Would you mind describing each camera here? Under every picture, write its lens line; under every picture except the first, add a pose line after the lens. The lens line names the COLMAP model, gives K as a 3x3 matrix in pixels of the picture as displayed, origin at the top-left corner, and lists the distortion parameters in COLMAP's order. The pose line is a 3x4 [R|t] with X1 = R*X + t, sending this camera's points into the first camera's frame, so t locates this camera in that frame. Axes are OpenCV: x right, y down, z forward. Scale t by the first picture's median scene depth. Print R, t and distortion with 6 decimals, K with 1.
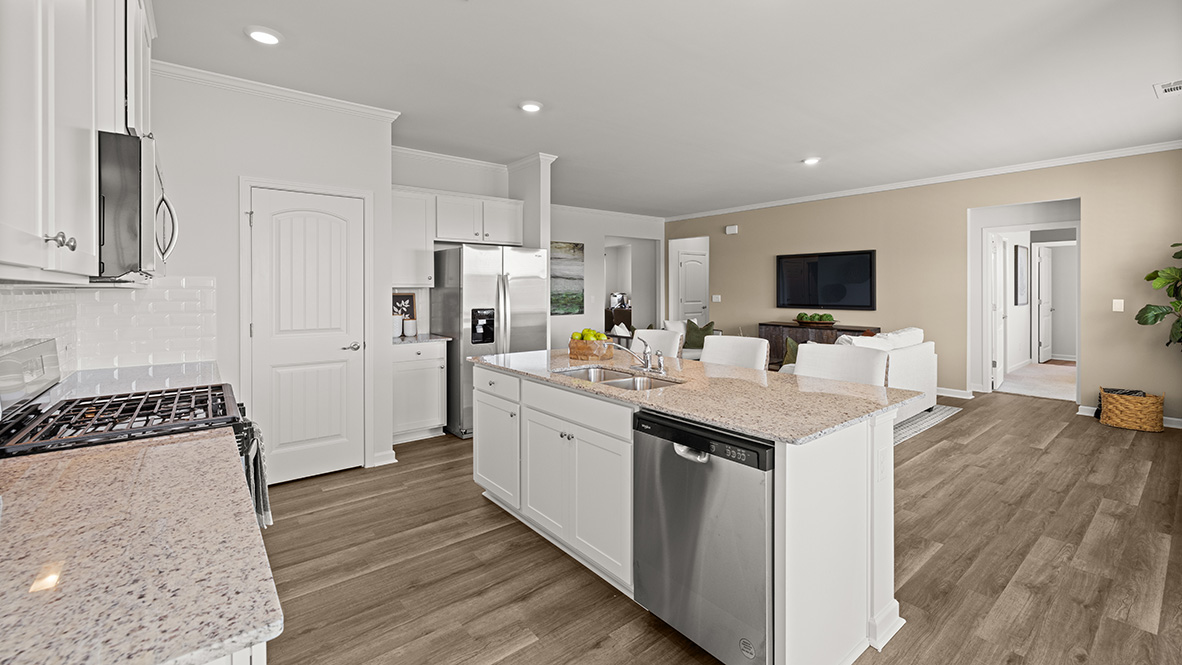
lens RADIAL K [[492.2, 0, 591.3], [0, 492.2, 291.6], [0, 0, 1]] dist [-0.003687, 0.000081]
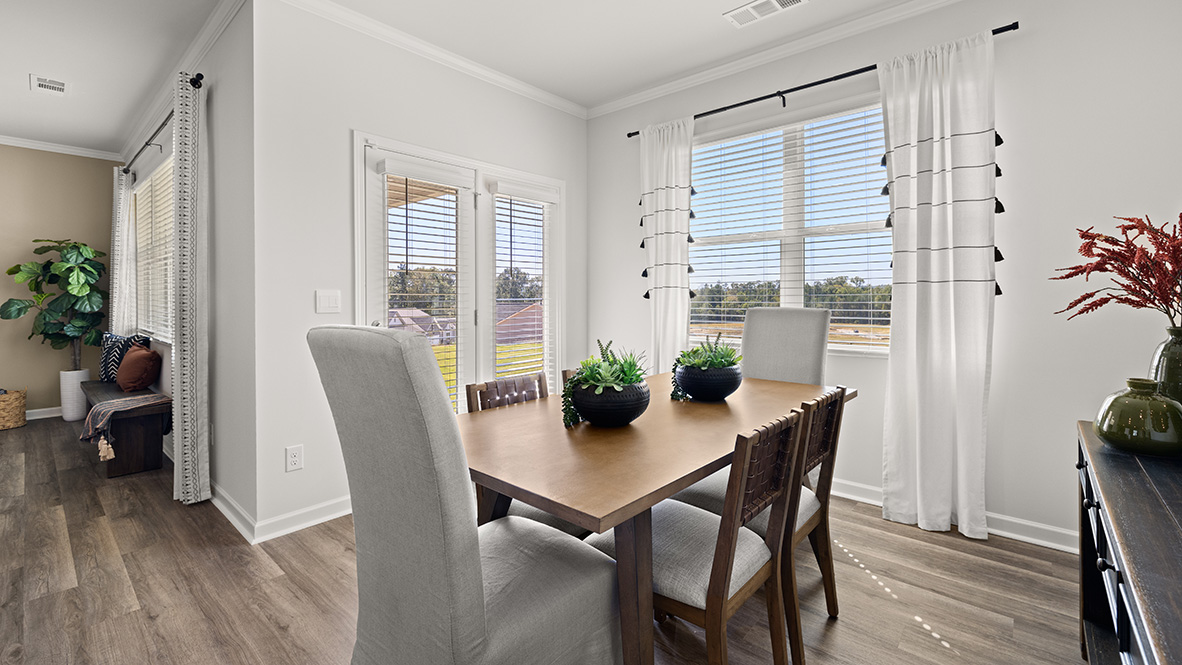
lens RADIAL K [[504.1, 0, 585.4], [0, 504.1, 294.4], [0, 0, 1]] dist [-0.003962, 0.000208]
pose [[-0.169898, 0.009221, 0.985418, -0.043136], [0.010860, 0.999913, -0.007485, 0.037507], [-0.985402, 0.009430, -0.169984, 0.039756]]
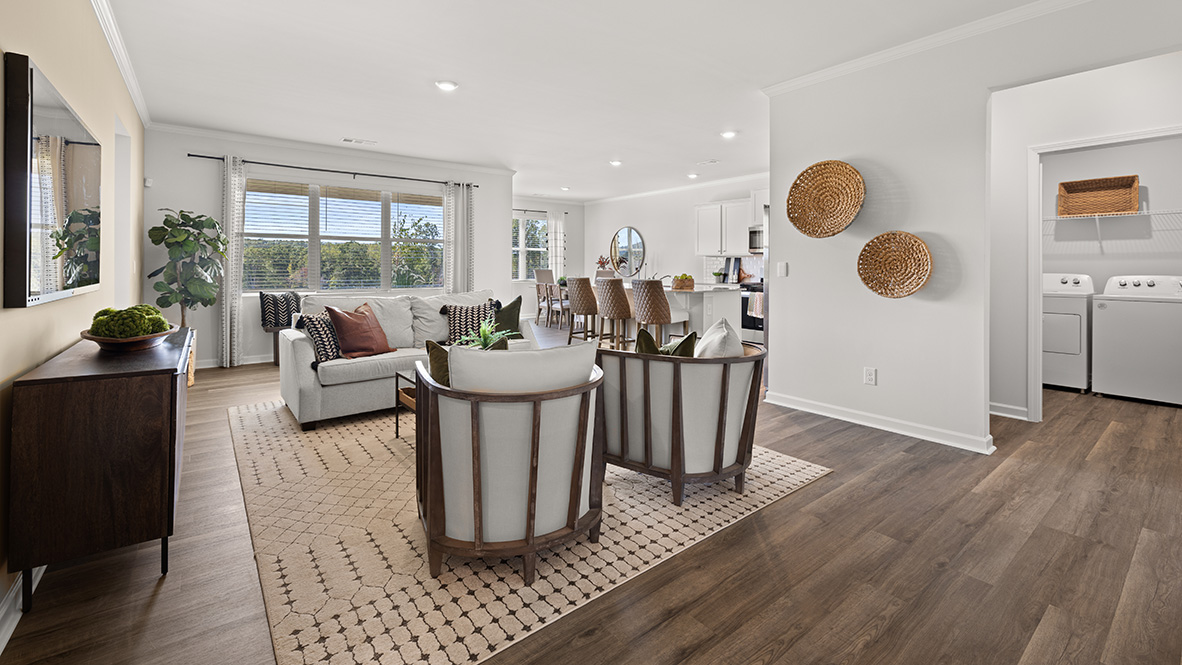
lens RADIAL K [[504.1, 0, 594.5], [0, 504.1, 266.2], [0, 0, 1]] dist [-0.003962, 0.000208]
pose [[-1.000000, 0.000403, 0.000562, 0.240126], [0.000406, 0.999988, 0.004925, 0.025057], [-0.000560, 0.004925, -0.999988, 2.078802]]
